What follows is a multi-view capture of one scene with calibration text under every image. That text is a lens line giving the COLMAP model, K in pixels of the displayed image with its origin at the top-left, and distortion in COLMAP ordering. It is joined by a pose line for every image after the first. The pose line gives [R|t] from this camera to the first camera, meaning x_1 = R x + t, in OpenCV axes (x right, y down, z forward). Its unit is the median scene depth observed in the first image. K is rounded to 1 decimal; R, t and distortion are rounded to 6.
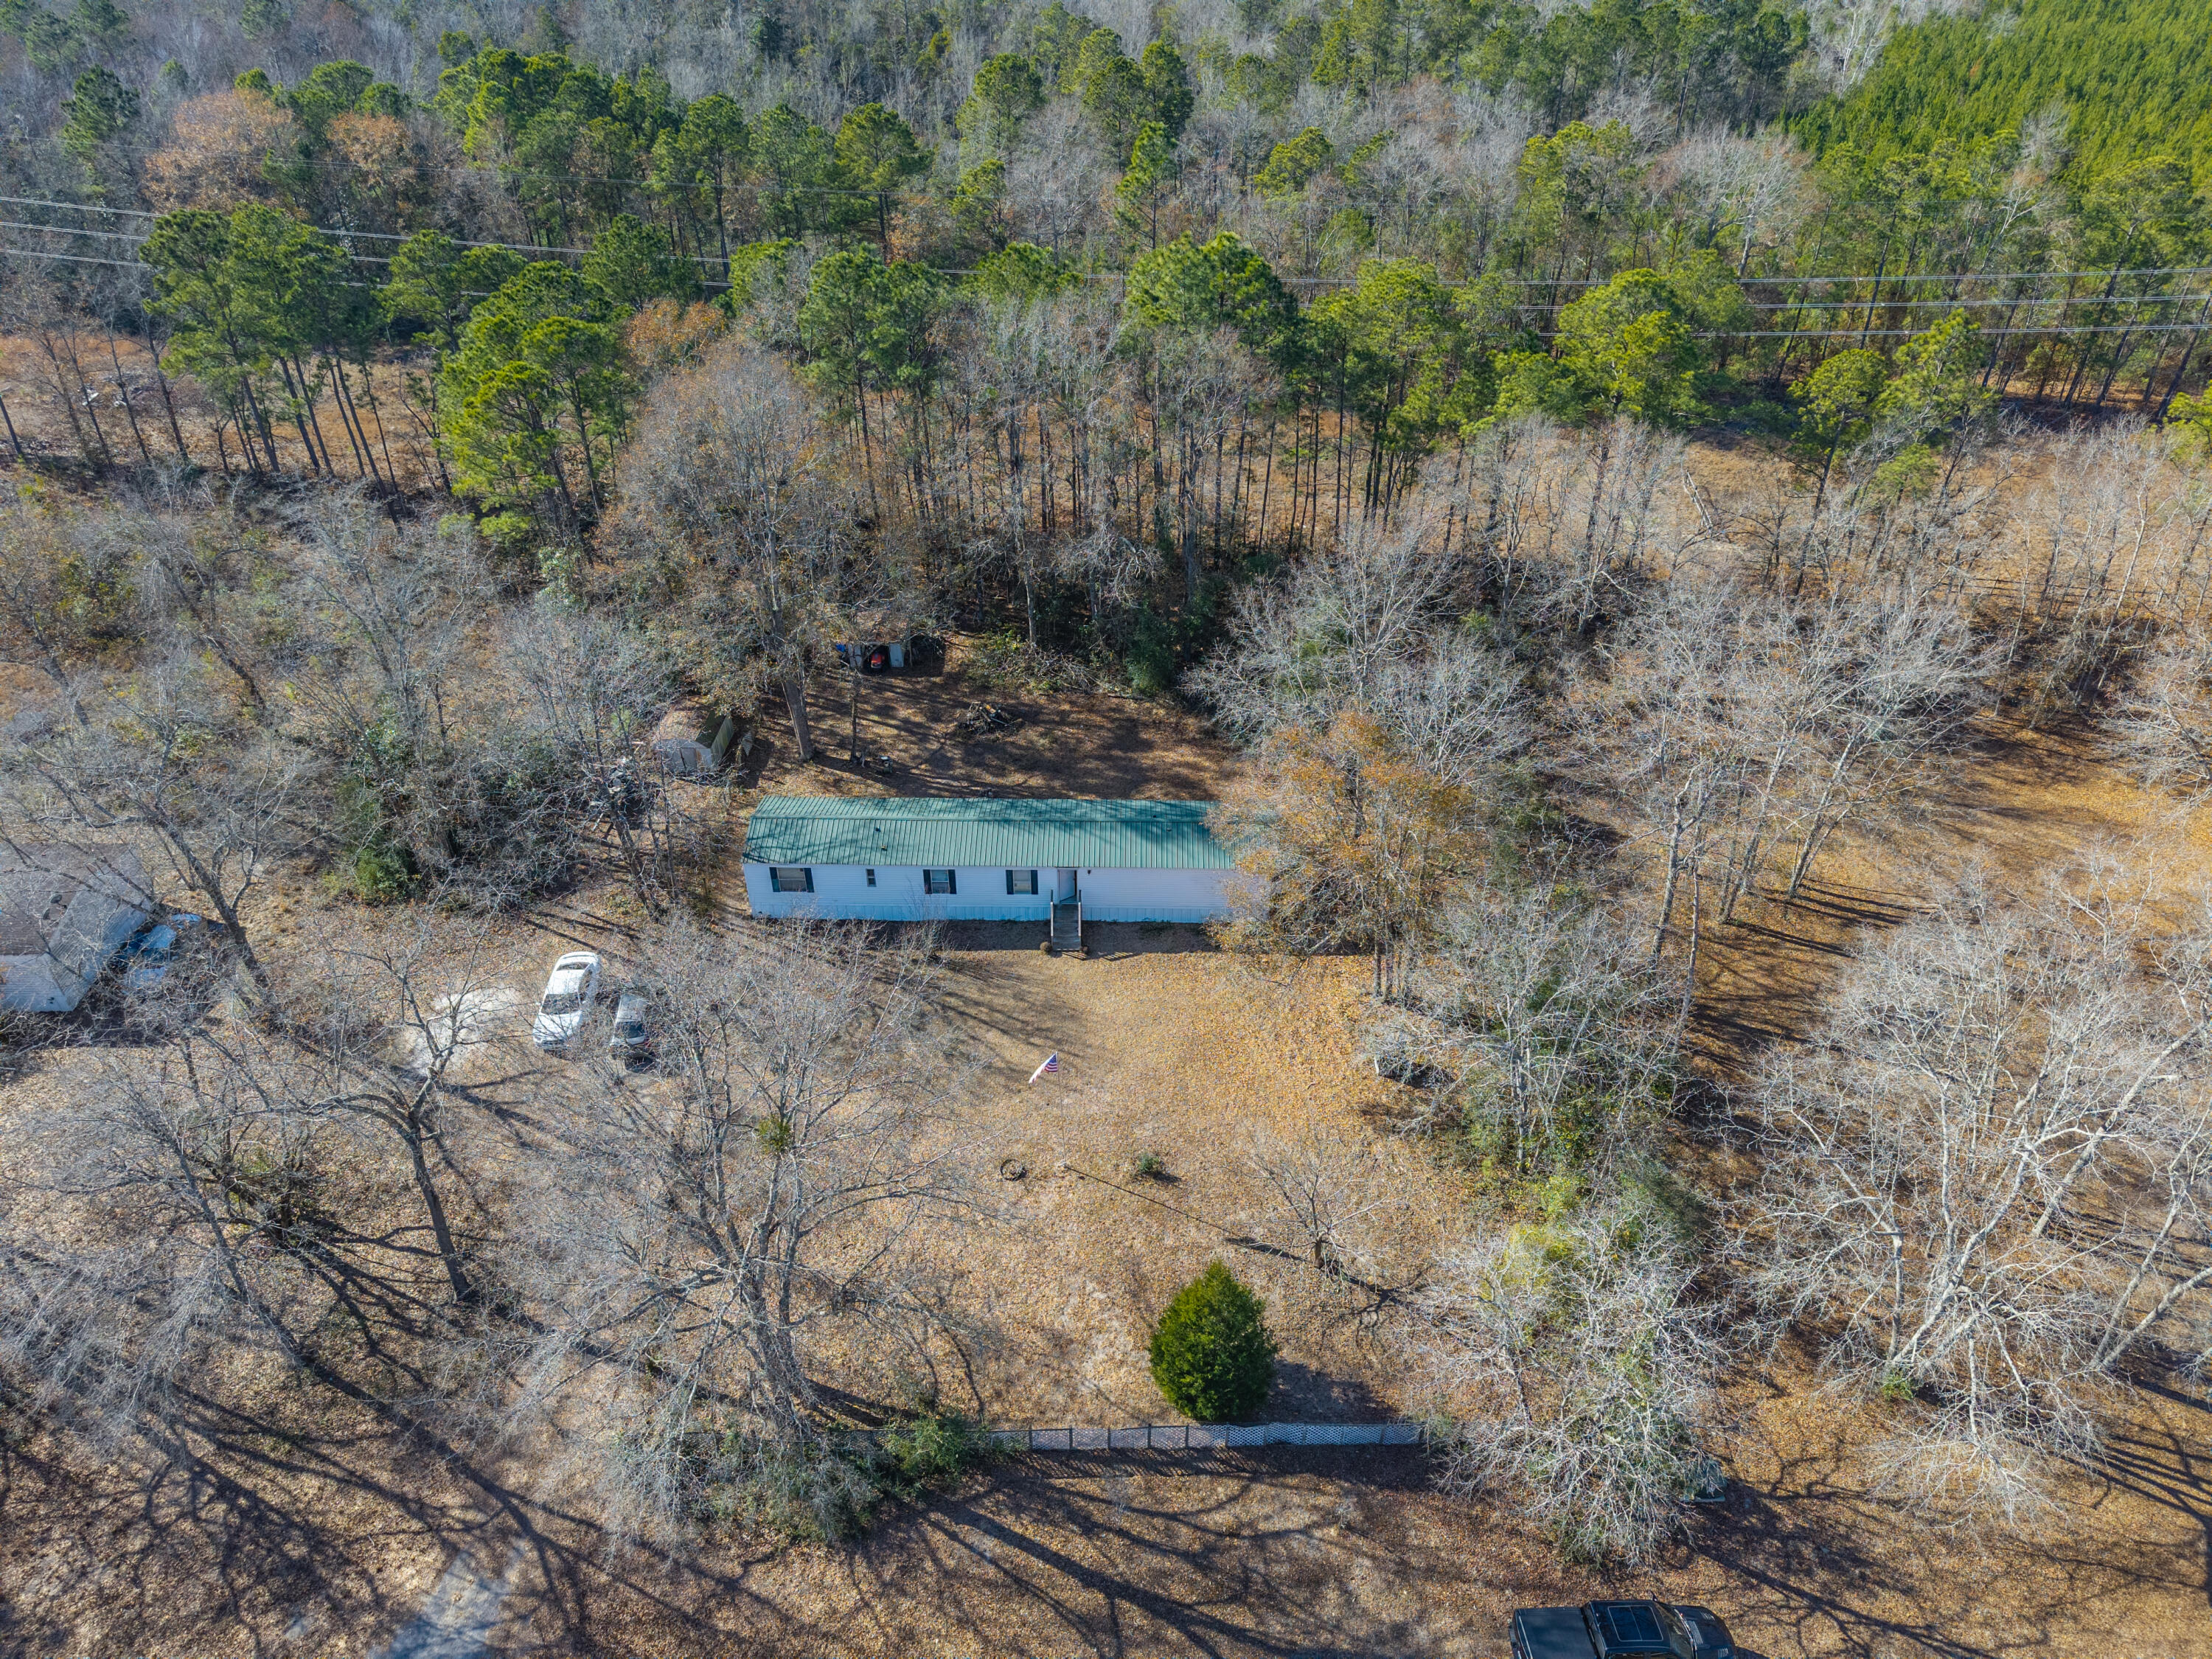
lens RADIAL K [[1446.4, 0, 1103.3], [0, 1446.4, 846.2], [0, 0, 1]] dist [0.026255, -0.024104]
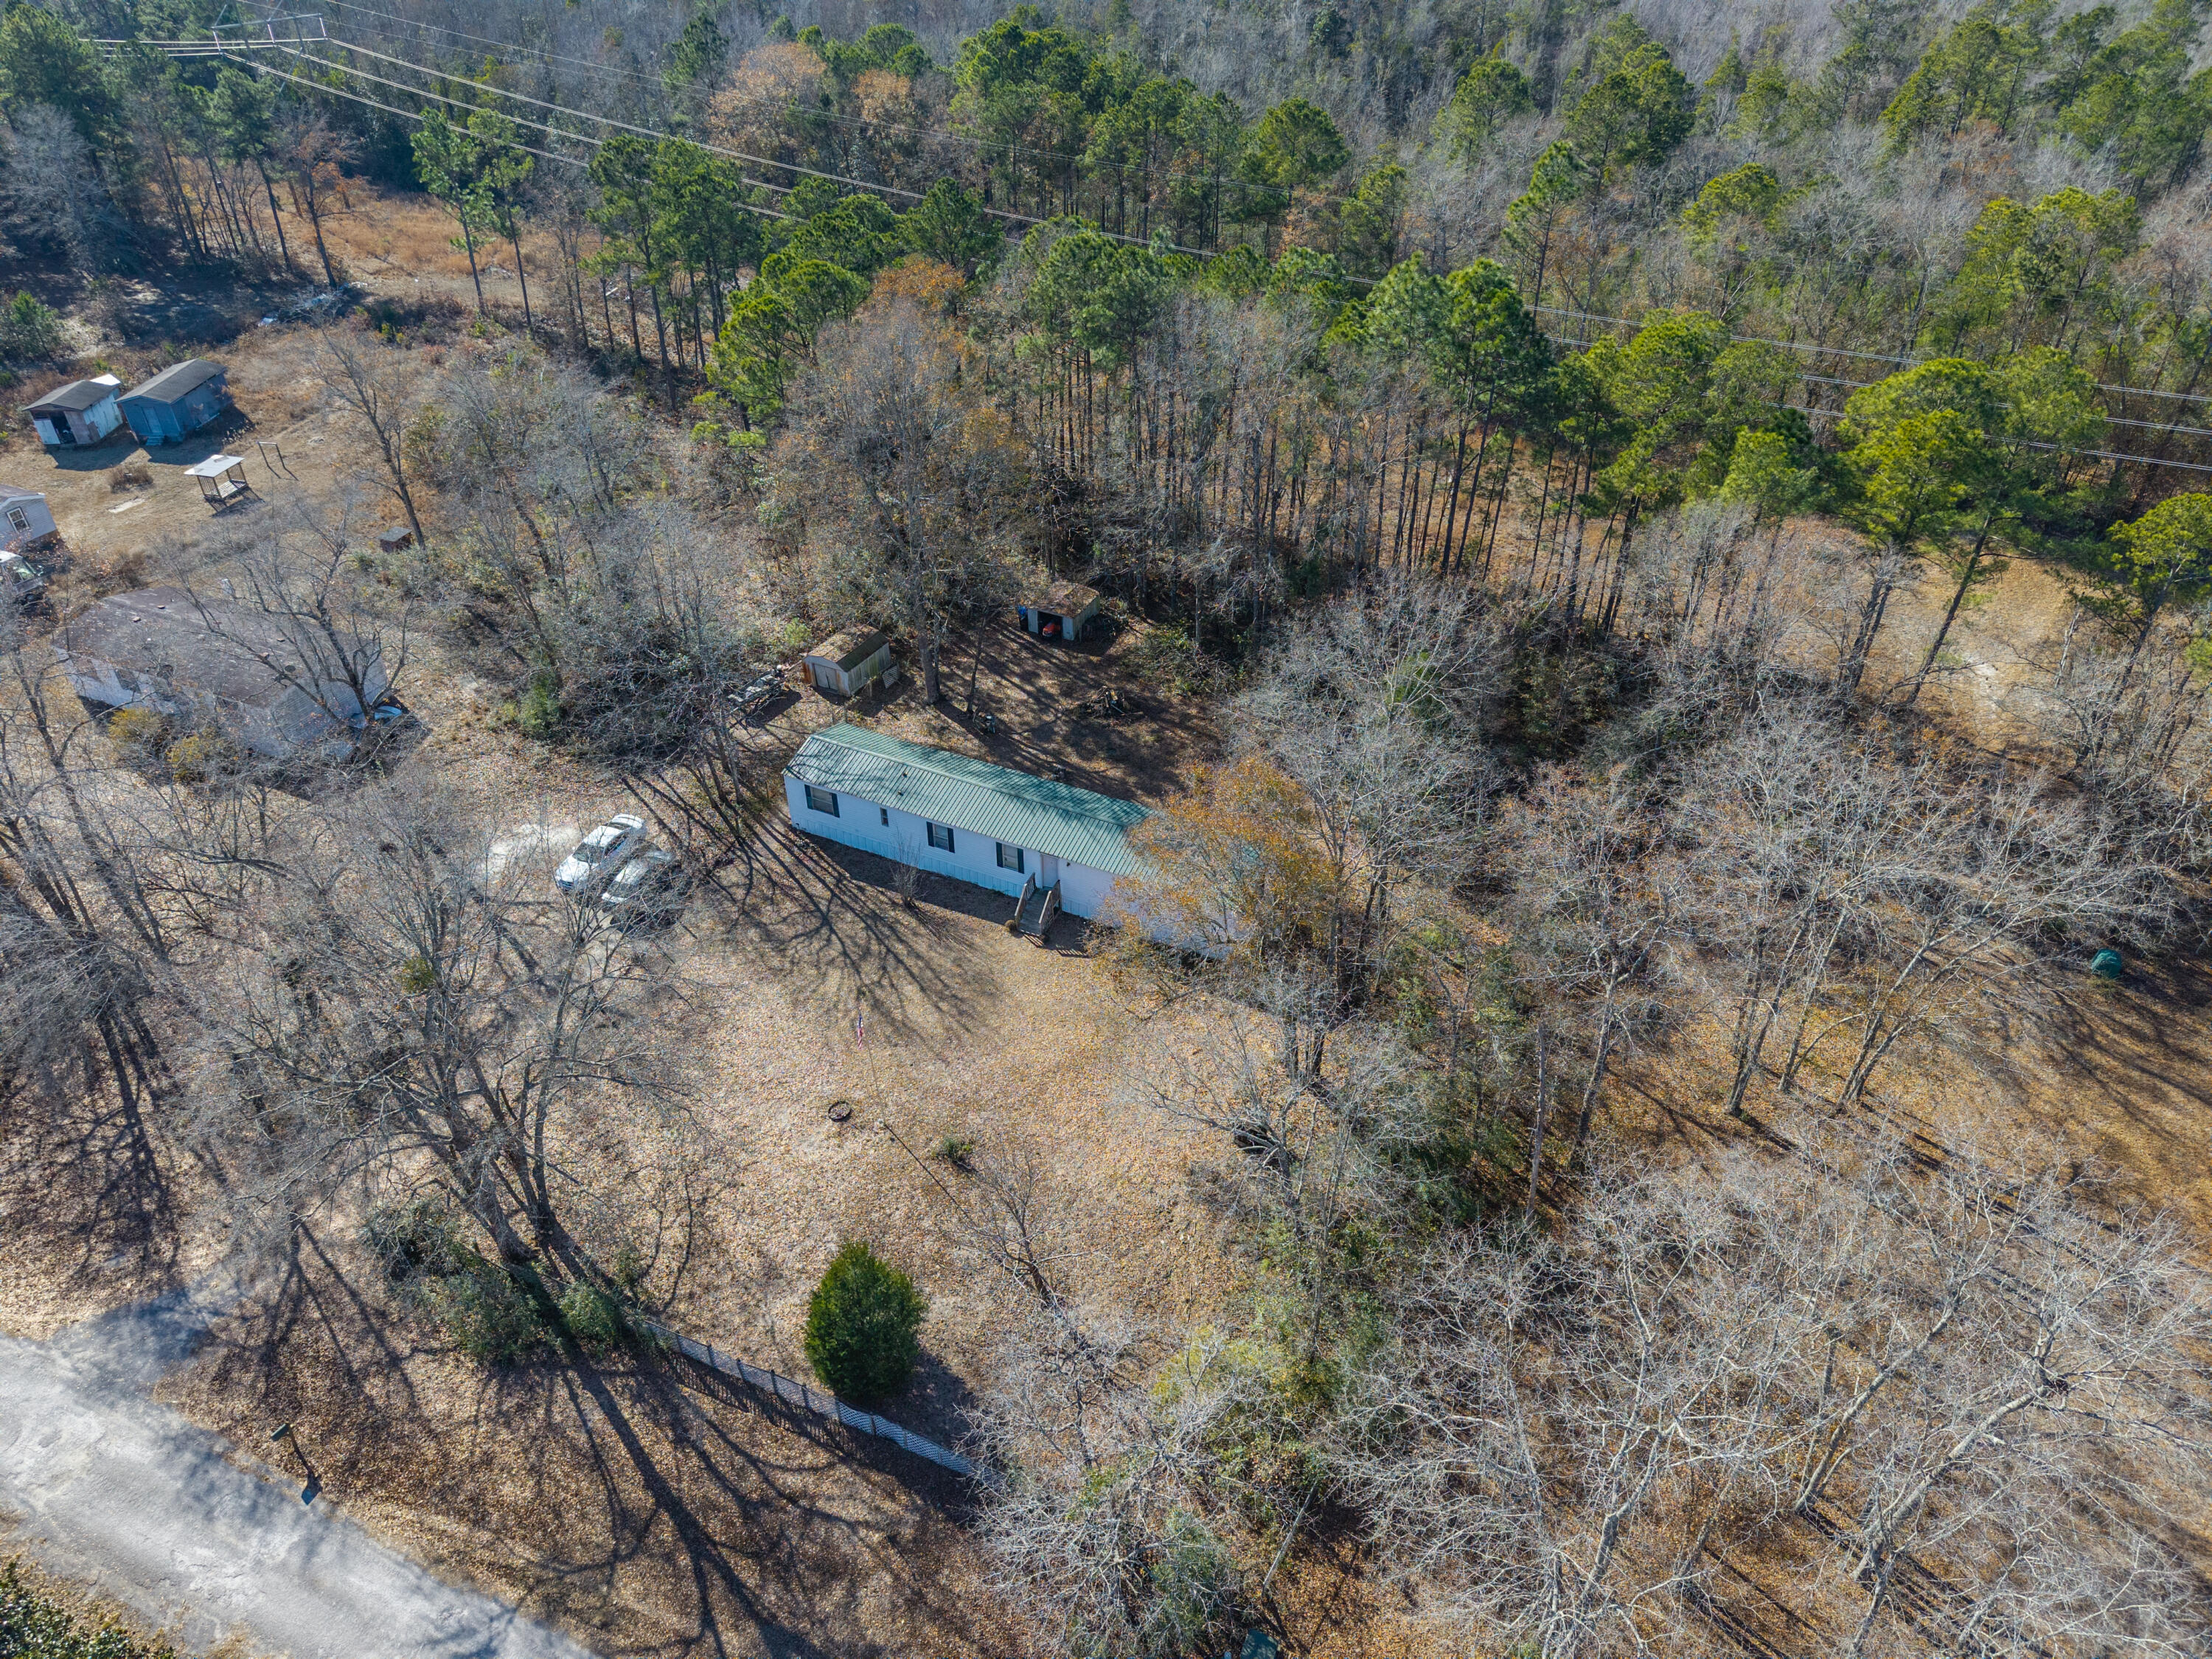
lens RADIAL K [[1446.4, 0, 1113.2], [0, 1446.4, 847.1], [0, 0, 1]] dist [0.026255, -0.024104]
pose [[0.908711, 0.252983, -0.332030, 0.495996], [-0.252443, 0.966539, 0.045539, -0.067624], [0.332440, 0.042437, 0.942169, 0.094264]]
